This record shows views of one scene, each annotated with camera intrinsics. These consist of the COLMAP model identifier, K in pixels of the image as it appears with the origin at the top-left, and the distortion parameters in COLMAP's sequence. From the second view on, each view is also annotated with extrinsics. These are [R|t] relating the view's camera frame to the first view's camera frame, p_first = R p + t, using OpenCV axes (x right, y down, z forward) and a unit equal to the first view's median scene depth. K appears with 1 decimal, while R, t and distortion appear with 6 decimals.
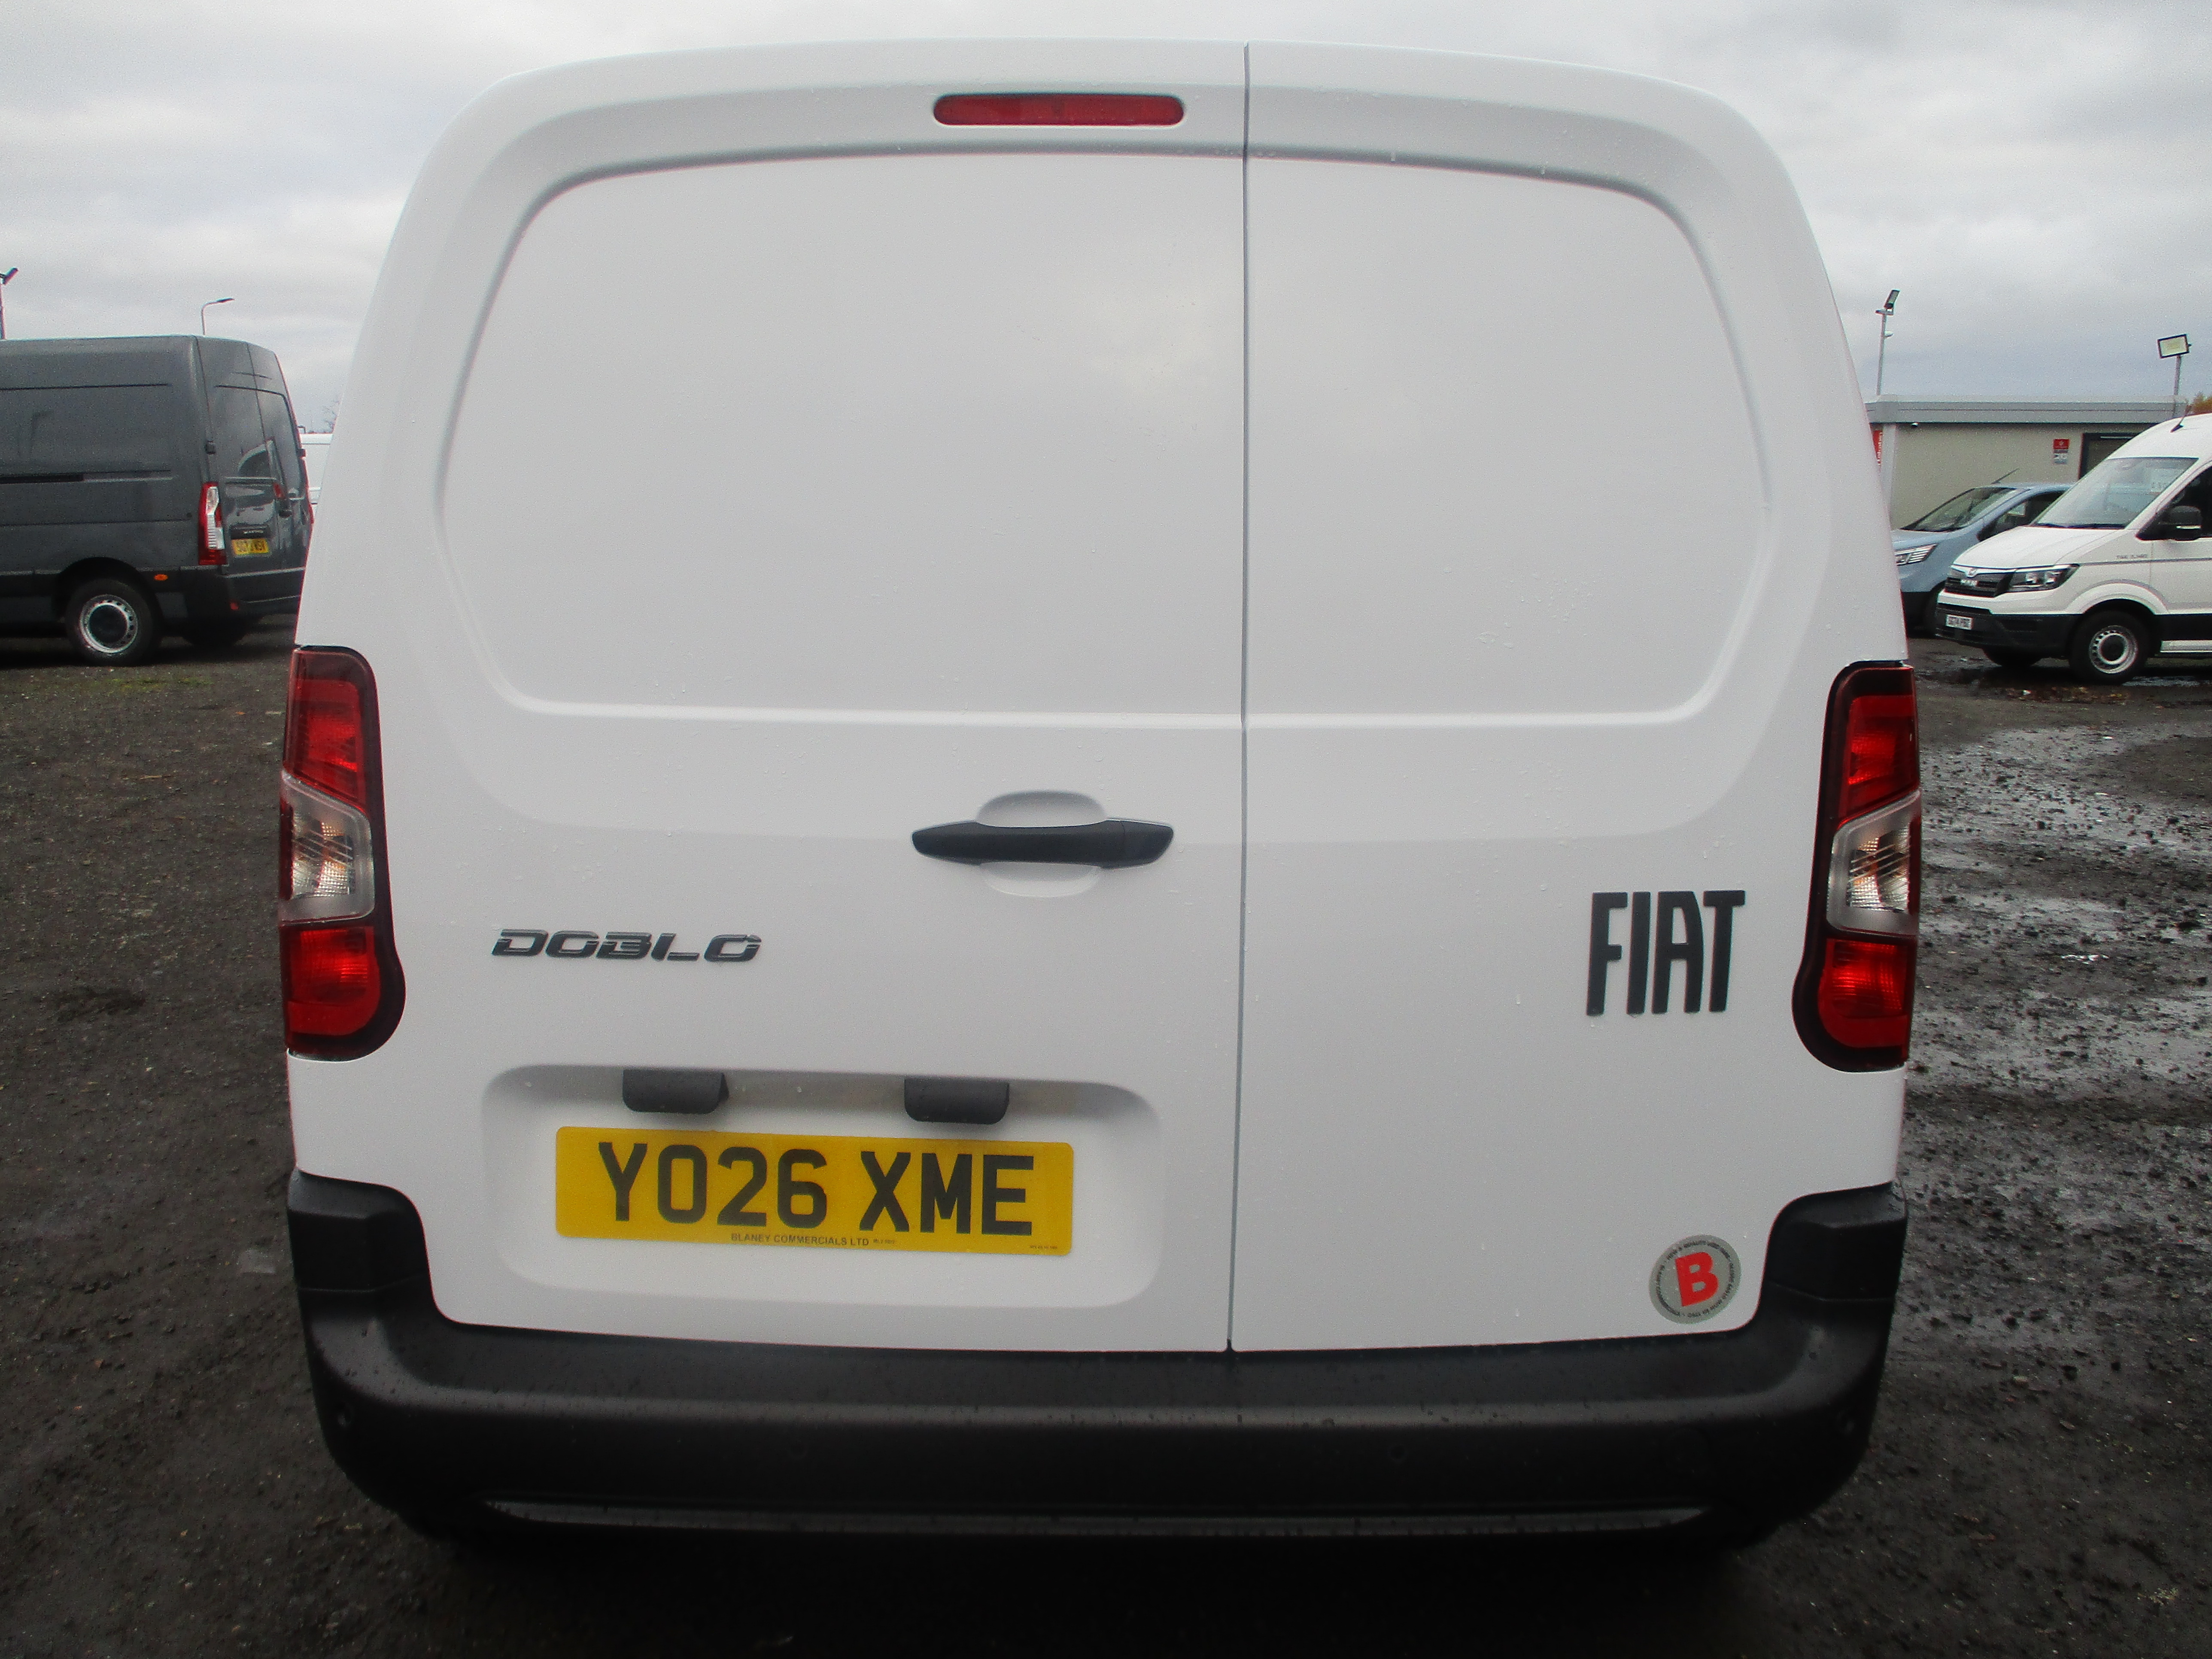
lens RADIAL K [[1815.4, 0, 1106.0], [0, 1815.4, 829.5], [0, 0, 1]] dist [-0.019560, -0.006278]
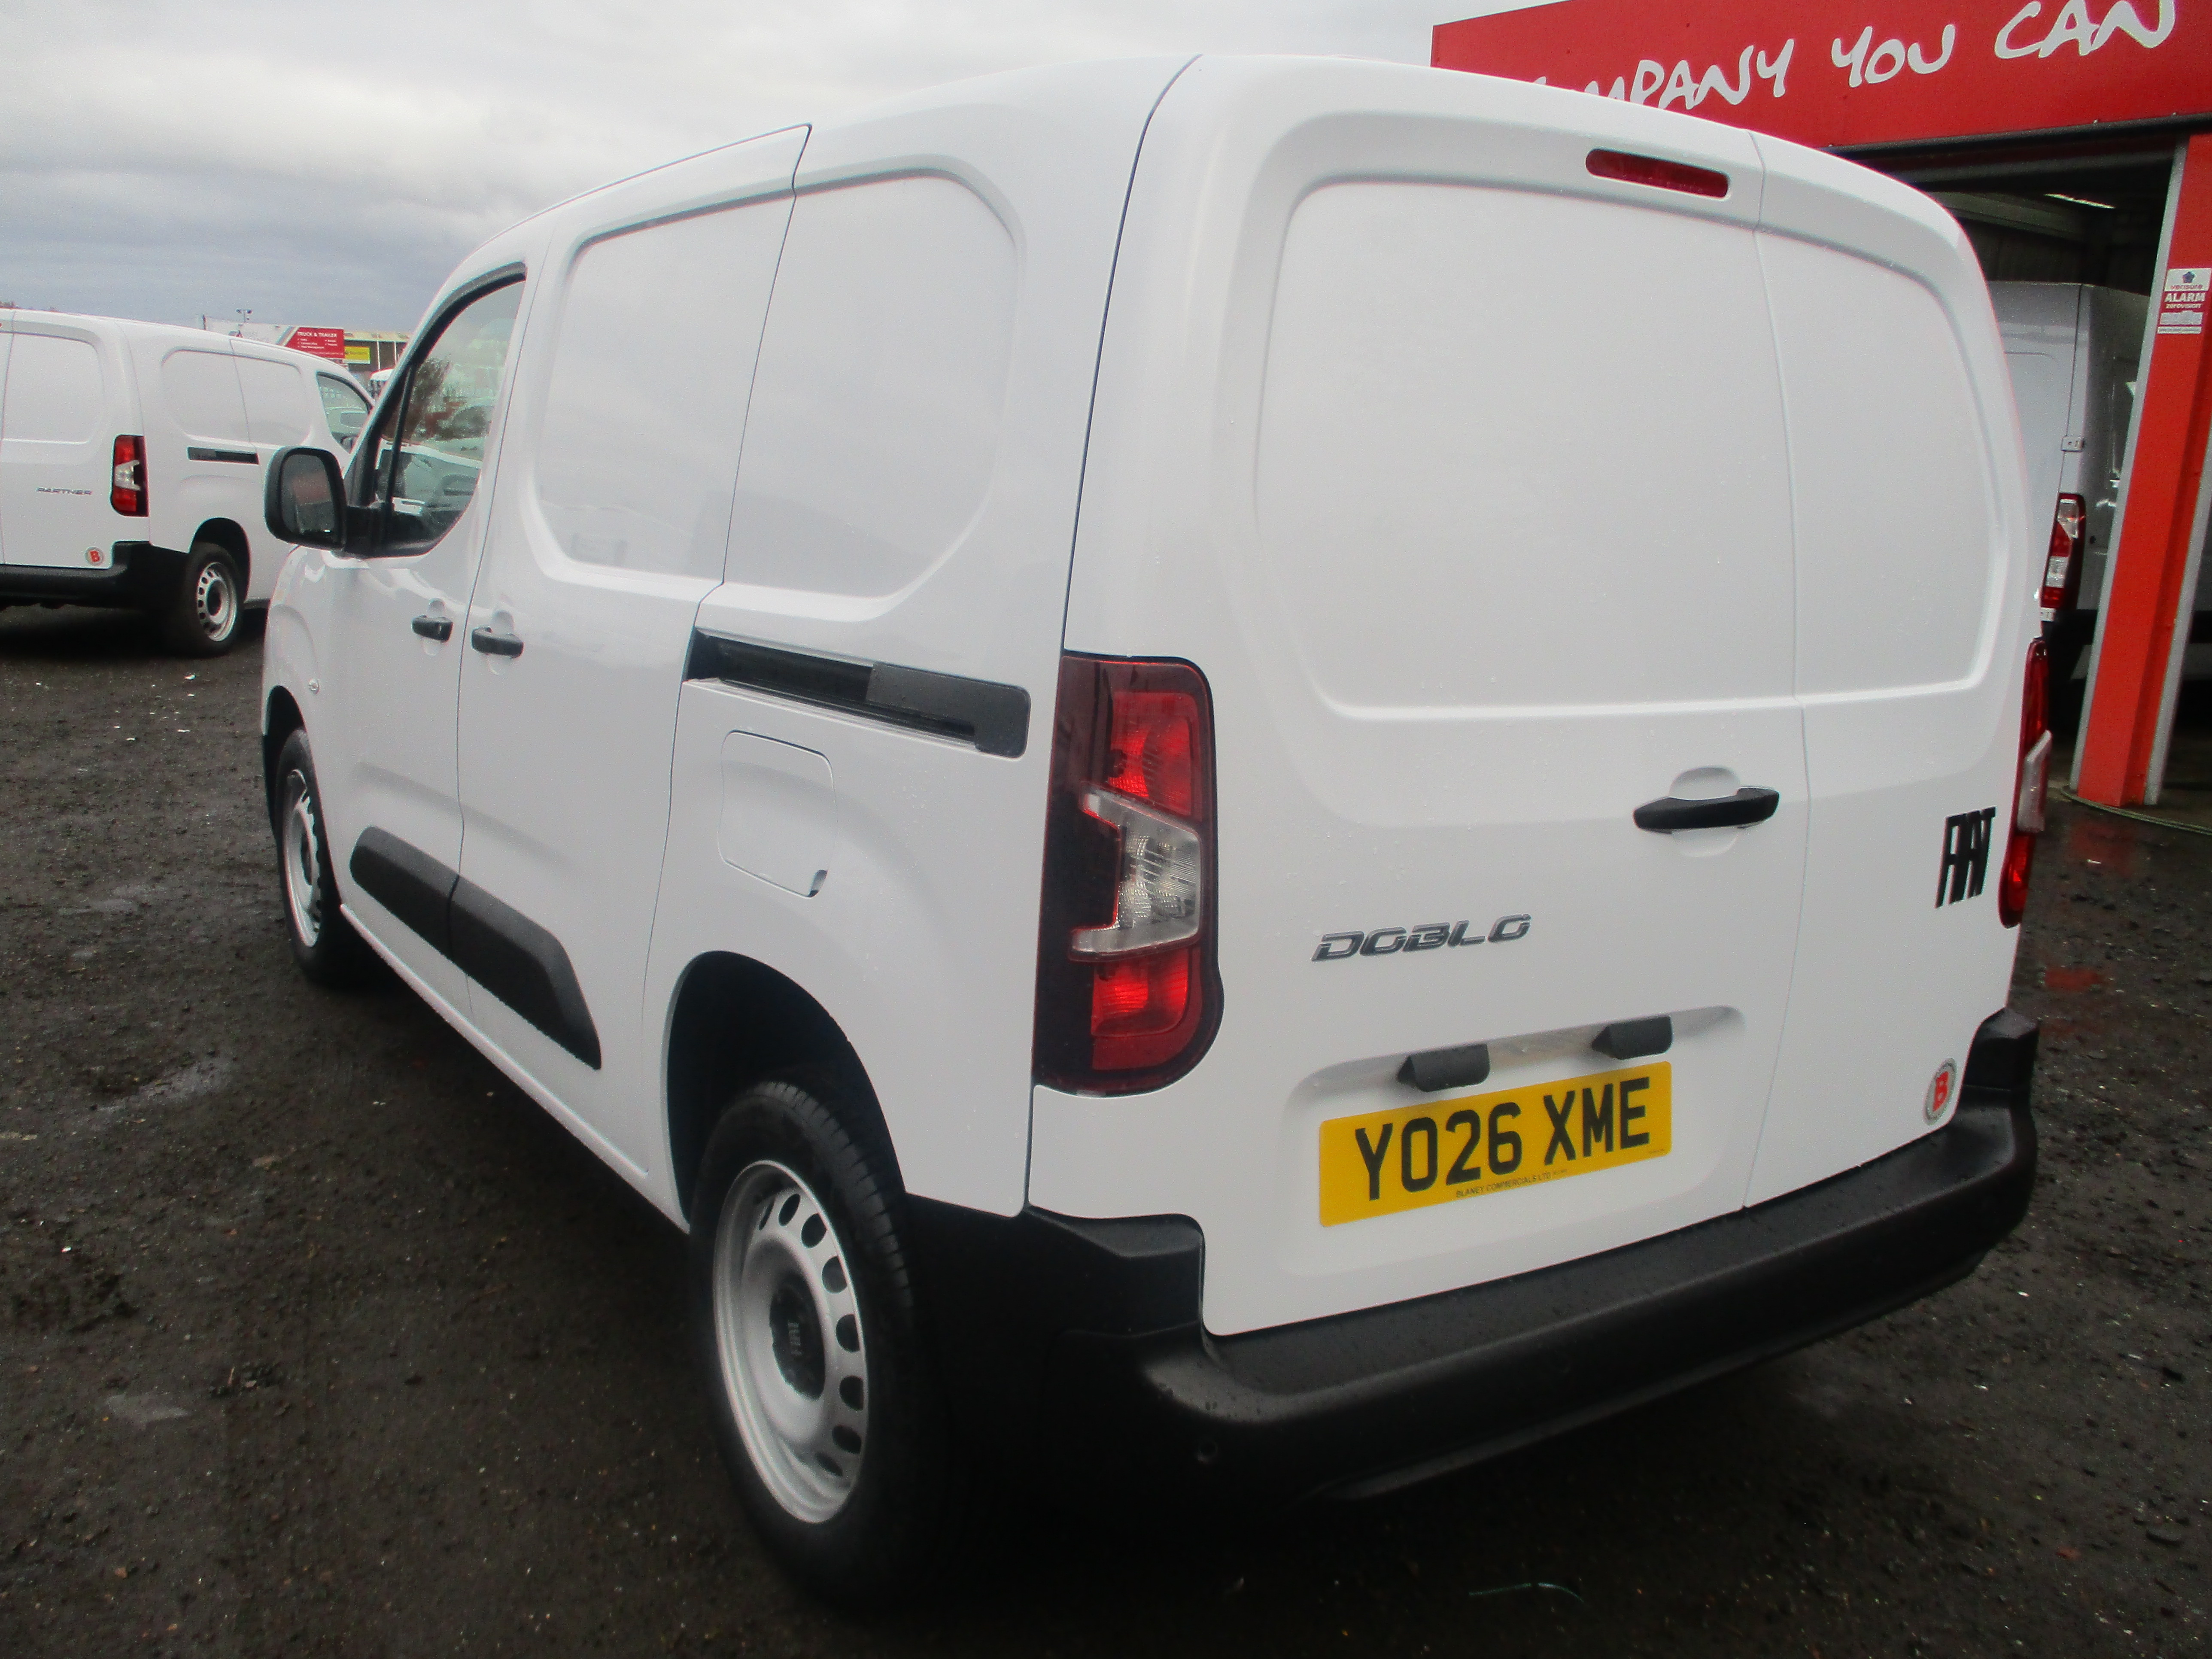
lens RADIAL K [[1815.4, 0, 1106.0], [0, 1815.4, 829.5], [0, 0, 1]] dist [-0.019560, -0.006278]
pose [[0.830961, -0.080228, 0.550515, -0.964353], [0.051878, 0.996410, 0.066903, -0.075693], [-0.553906, -0.027034, 0.832140, 0.223192]]
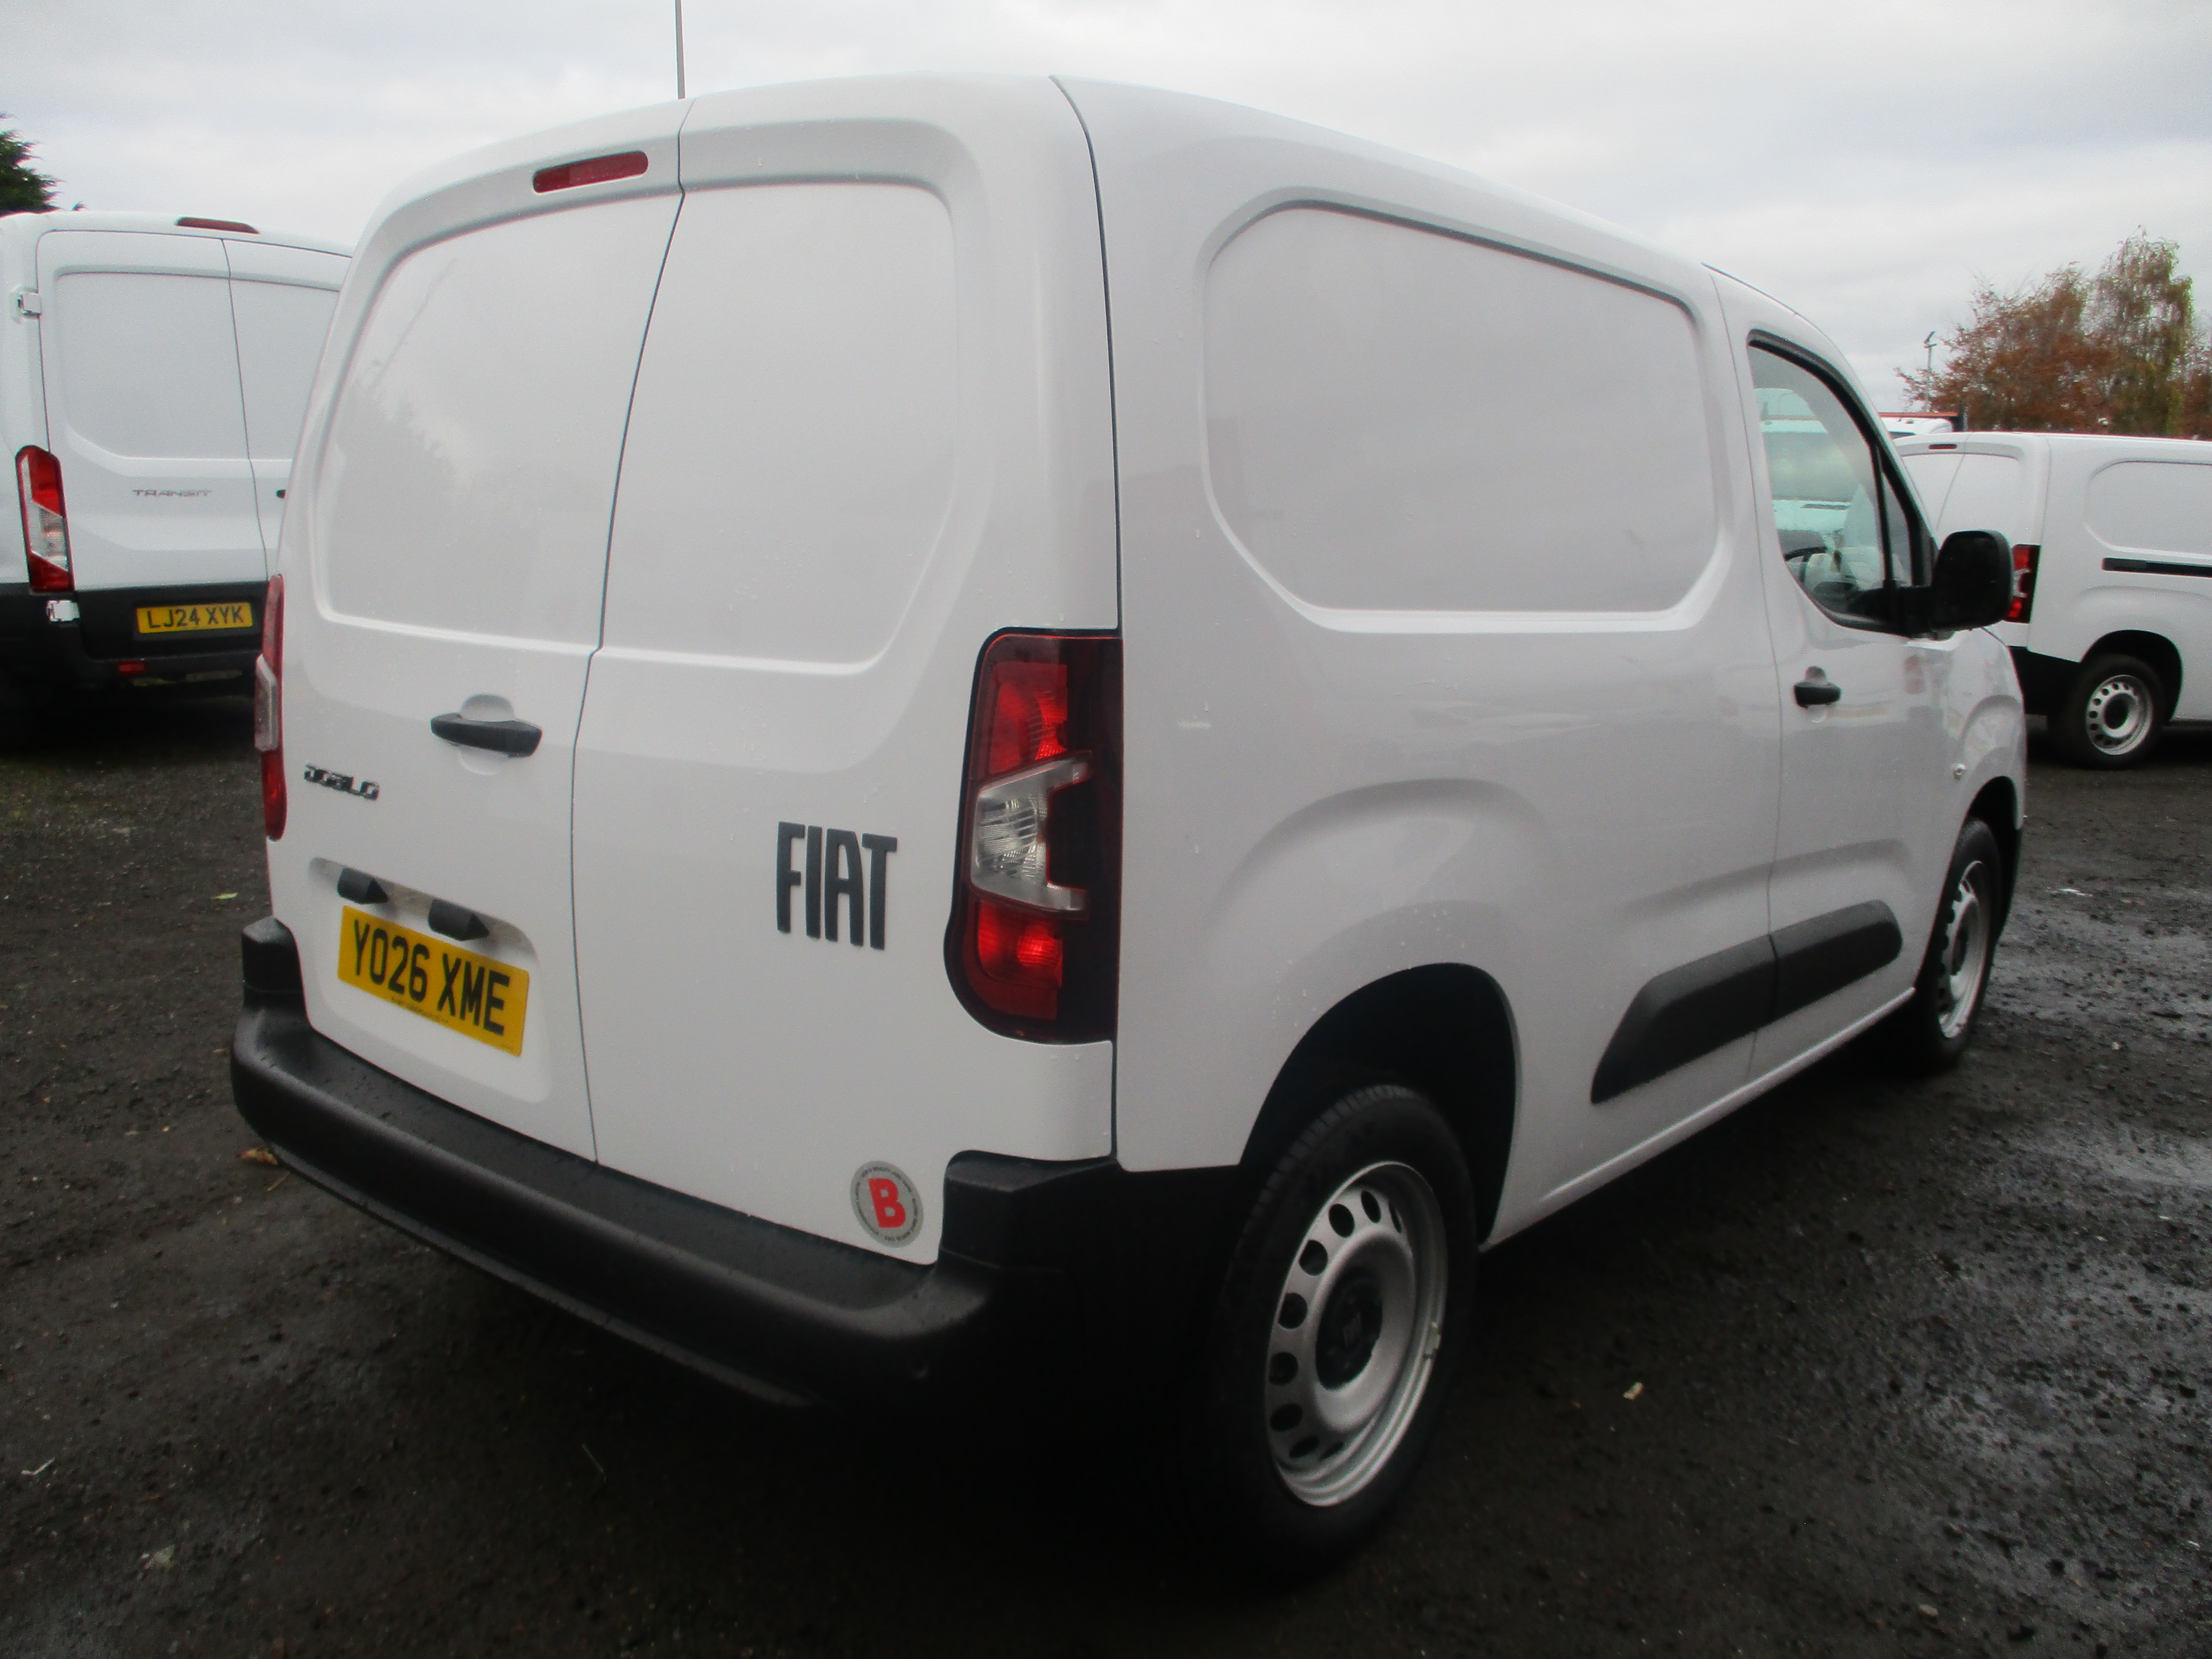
lens RADIAL K [[1815.4, 0, 1106.0], [0, 1815.4, 829.5], [0, 0, 1]] dist [-0.019560, -0.006278]
pose [[0.768670, 0.116117, -0.629018, 1.098682], [-0.120486, 0.992066, 0.035899, -0.023896], [0.628196, 0.048193, 0.776561, 0.250556]]
